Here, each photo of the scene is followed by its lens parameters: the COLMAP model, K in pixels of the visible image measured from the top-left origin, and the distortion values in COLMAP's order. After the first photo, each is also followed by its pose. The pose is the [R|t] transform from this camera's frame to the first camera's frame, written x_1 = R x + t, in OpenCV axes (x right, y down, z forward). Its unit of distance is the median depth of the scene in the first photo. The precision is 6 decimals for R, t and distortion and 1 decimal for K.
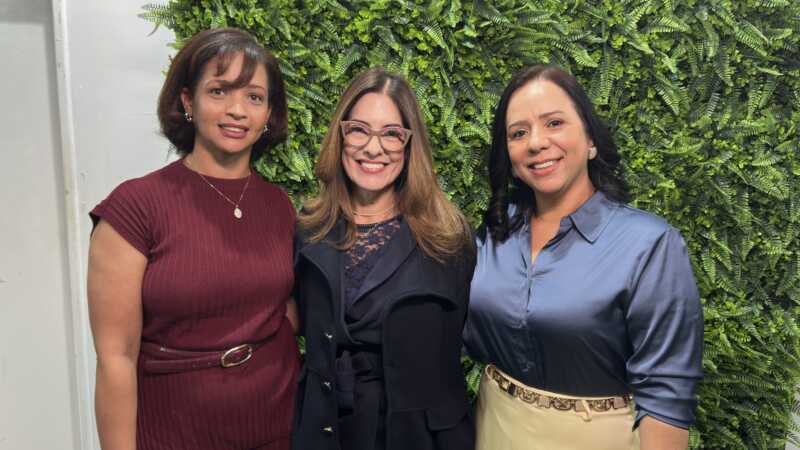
lens RADIAL K [[578.7, 0, 397.5], [0, 578.7, 231.6], [0, 0, 1]] dist [0.031142, -0.052545]
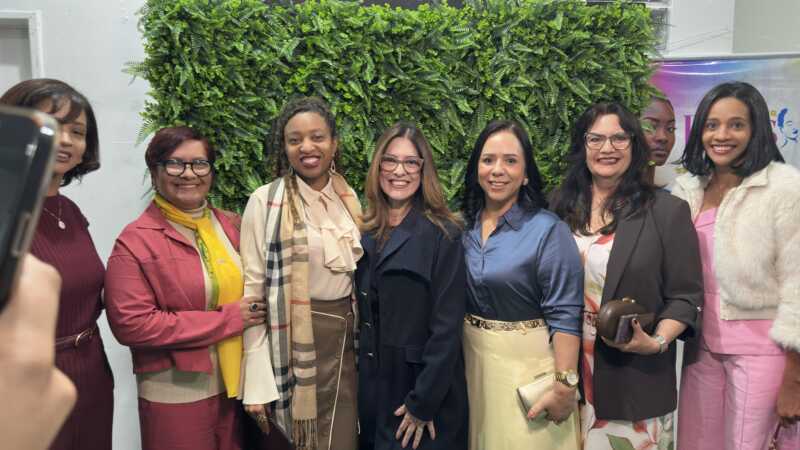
lens RADIAL K [[594.3, 0, 414.7], [0, 594.3, 222.4], [0, 0, 1]] dist [0.197547, -0.493190]
pose [[0.992518, -0.023935, 0.119730, 0.024962], [0.028588, 0.998895, -0.037294, 0.028643], [-0.118705, 0.040438, 0.992106, -0.379988]]
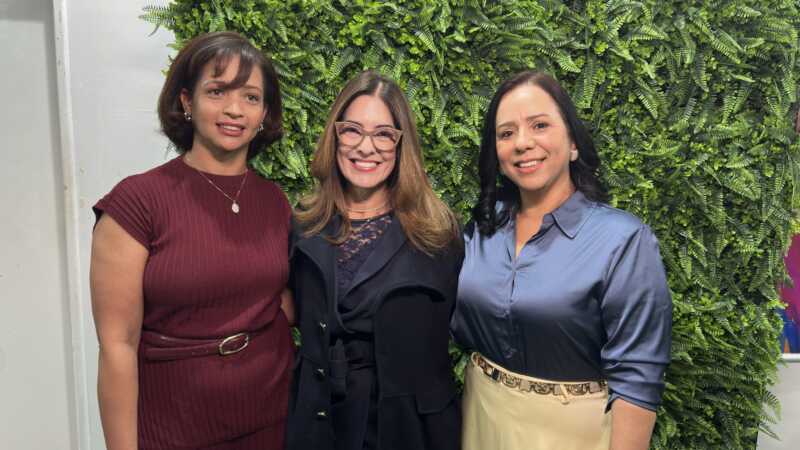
lens RADIAL K [[580.2, 0, 400.1], [0, 580.2, 231.7], [0, 0, 1]] dist [0.038661, -0.068614]
pose [[0.999804, 0.007150, 0.018437, 0.000850], [-0.007160, 0.999974, 0.000472, 0.006297], [-0.018433, -0.000604, 0.999830, -0.044507]]
